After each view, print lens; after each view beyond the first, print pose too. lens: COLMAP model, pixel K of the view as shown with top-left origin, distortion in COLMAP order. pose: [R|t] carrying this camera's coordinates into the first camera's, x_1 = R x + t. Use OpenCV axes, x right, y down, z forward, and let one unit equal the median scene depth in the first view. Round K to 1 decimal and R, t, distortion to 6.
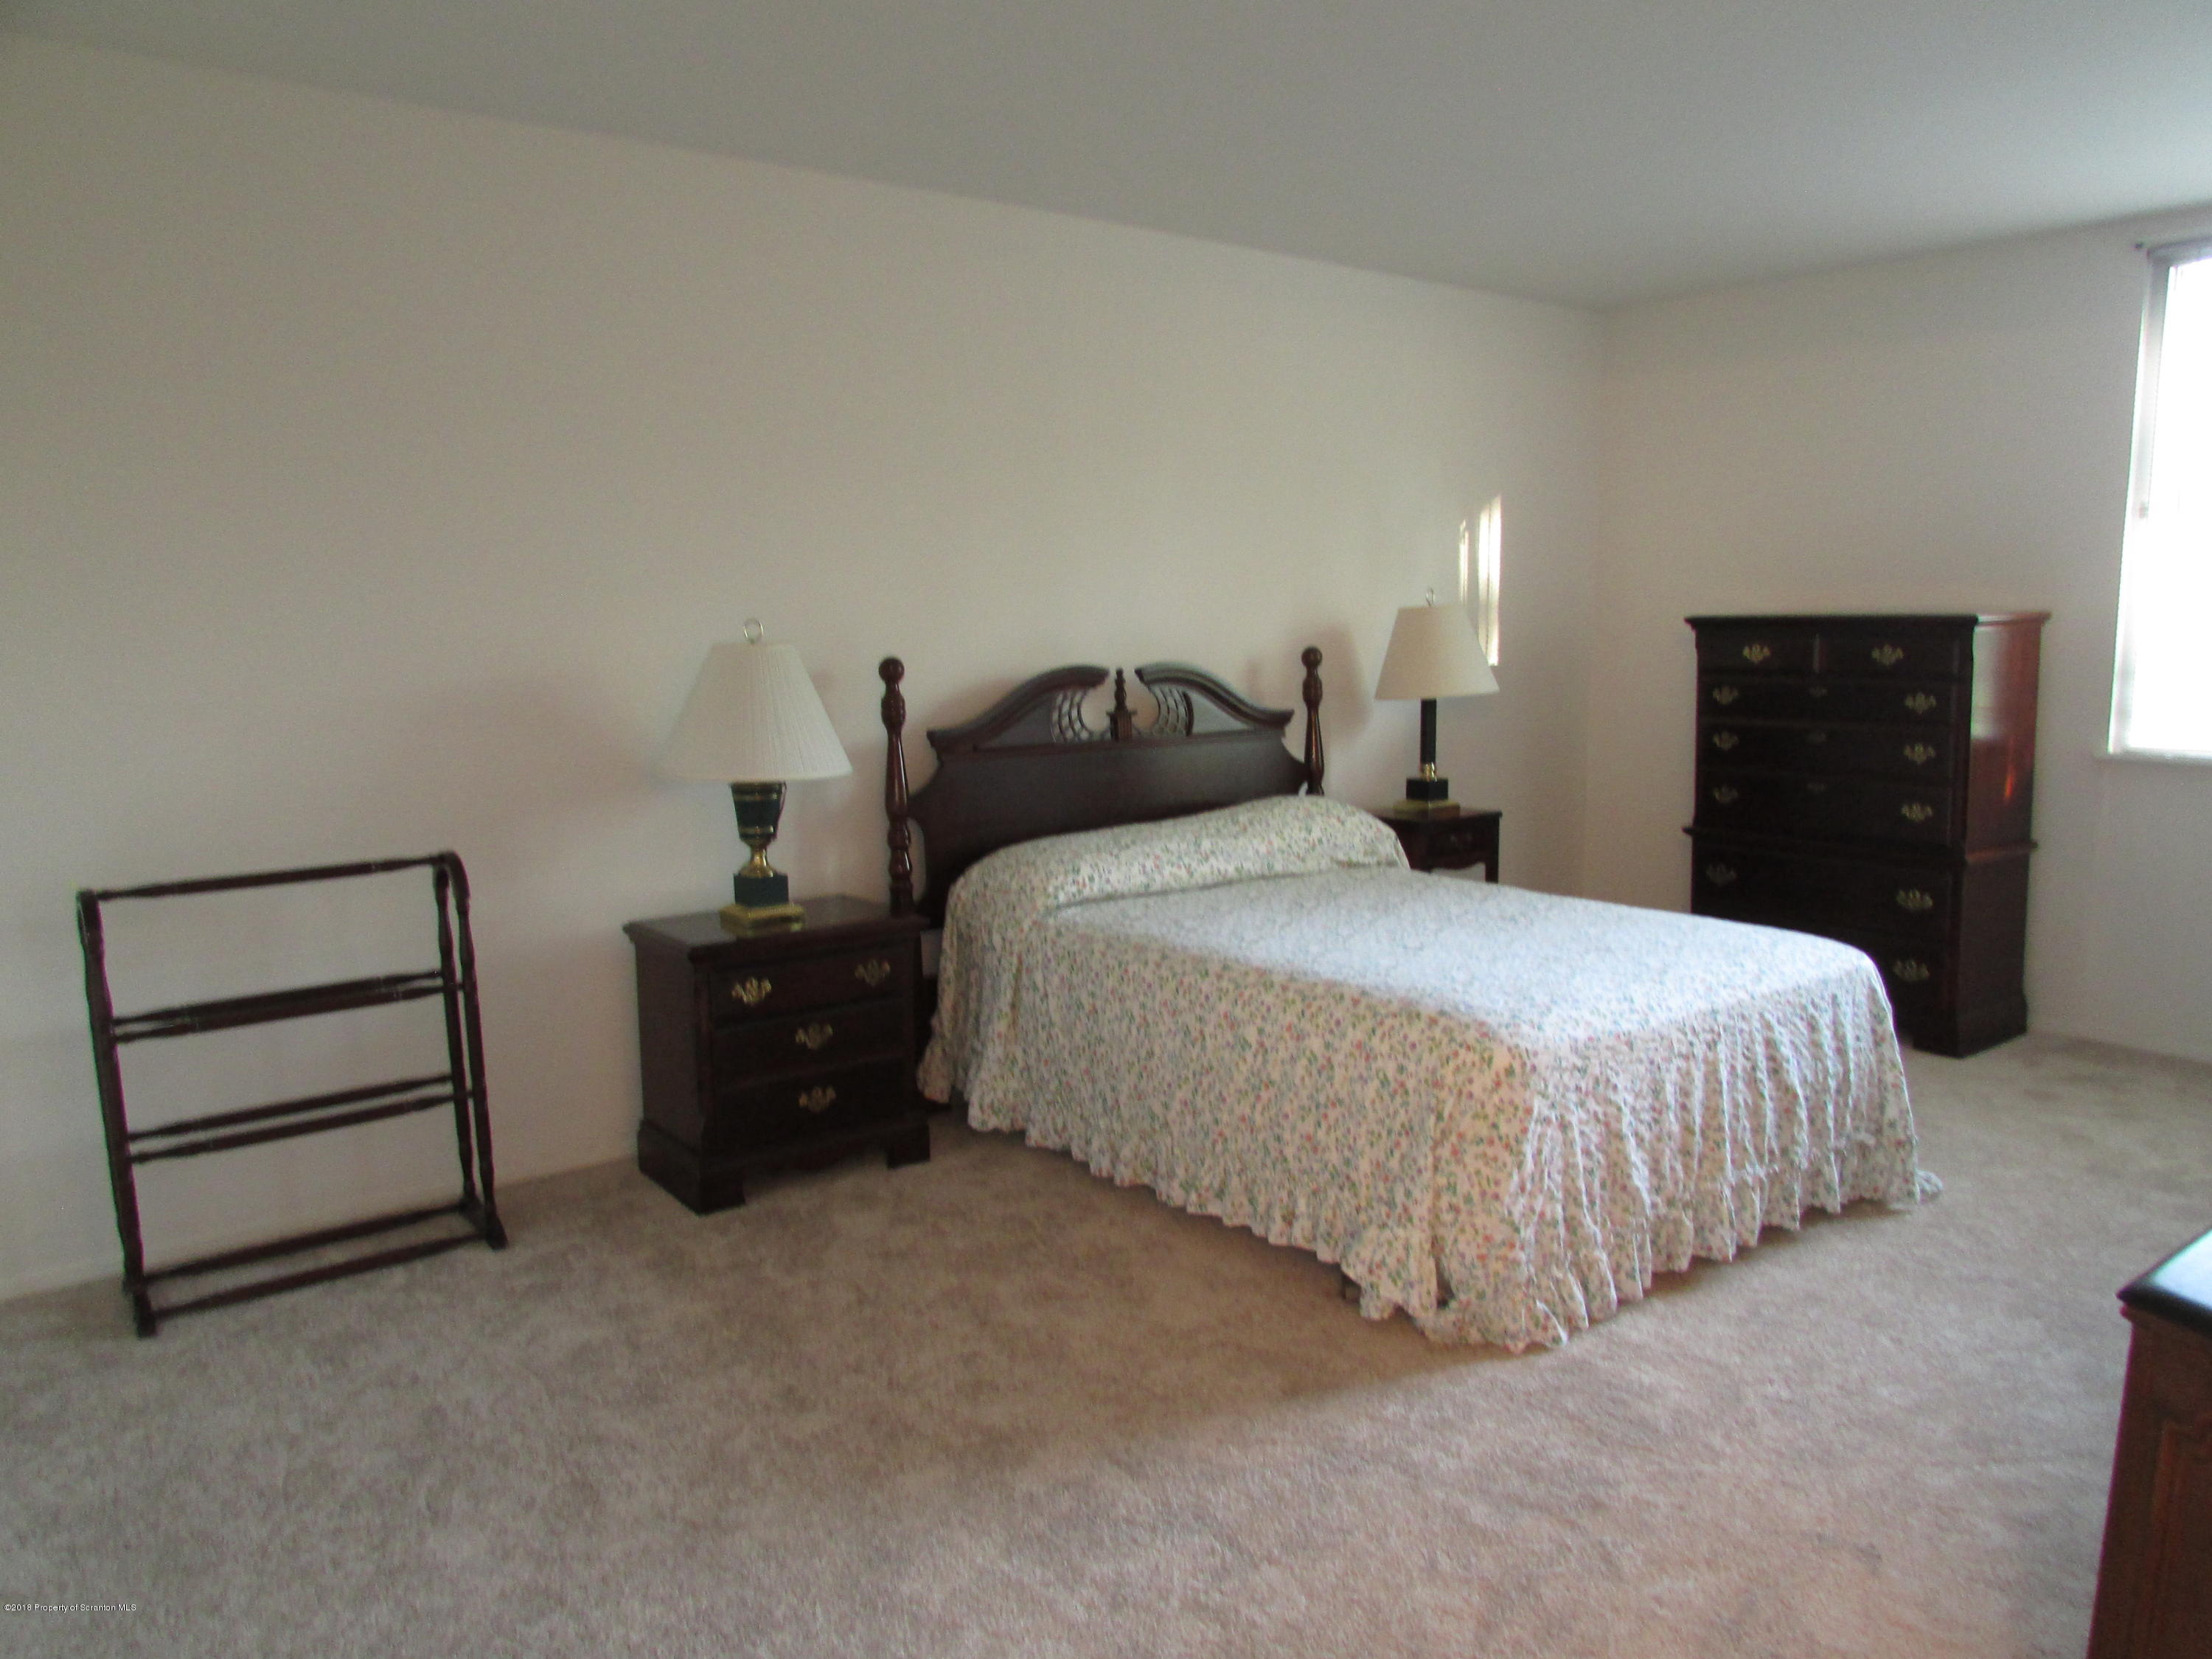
lens RADIAL K [[1556.3, 0, 1118.0], [0, 1556.3, 811.0], [0, 0, 1]] dist [-0.033447, 0.011472]
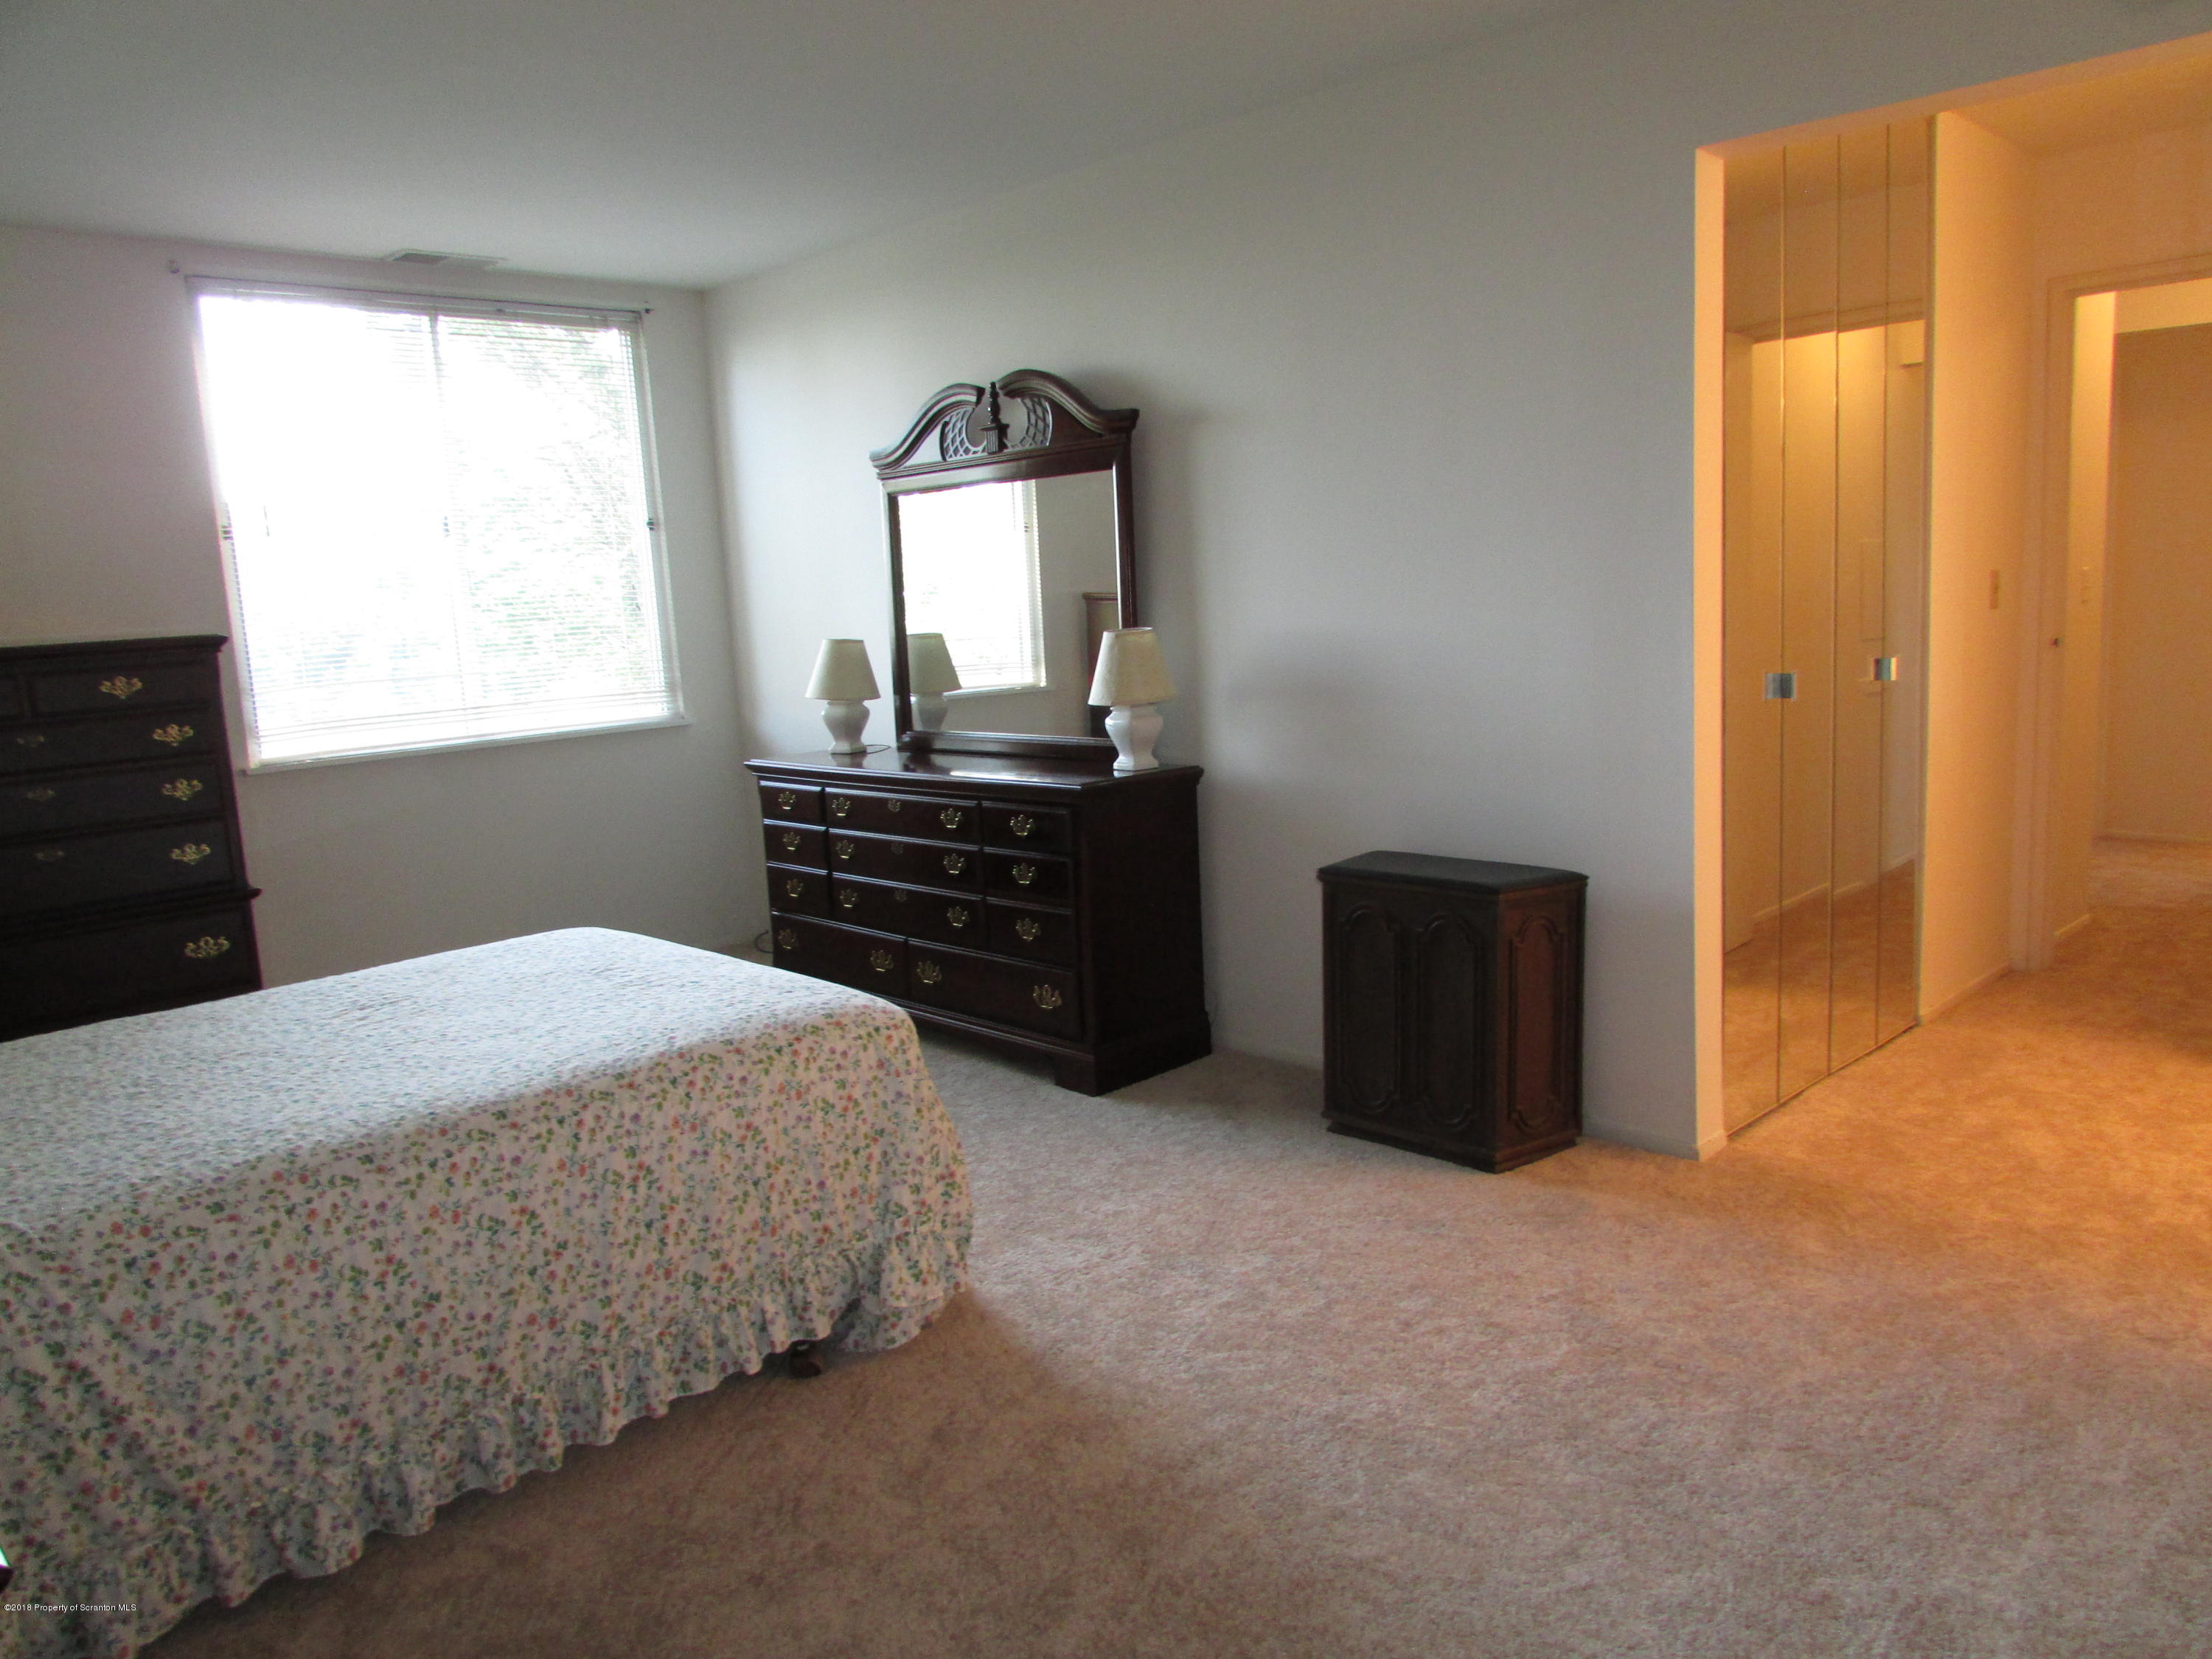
lens RADIAL K [[1556.3, 0, 1118.0], [0, 1556.3, 811.0], [0, 0, 1]] dist [-0.033447, 0.011472]
pose [[-0.074185, -0.135901, 0.987941, -0.636423], [0.183994, 0.971798, 0.147497, -0.086004], [-0.980124, 0.192718, -0.047088, 0.752764]]
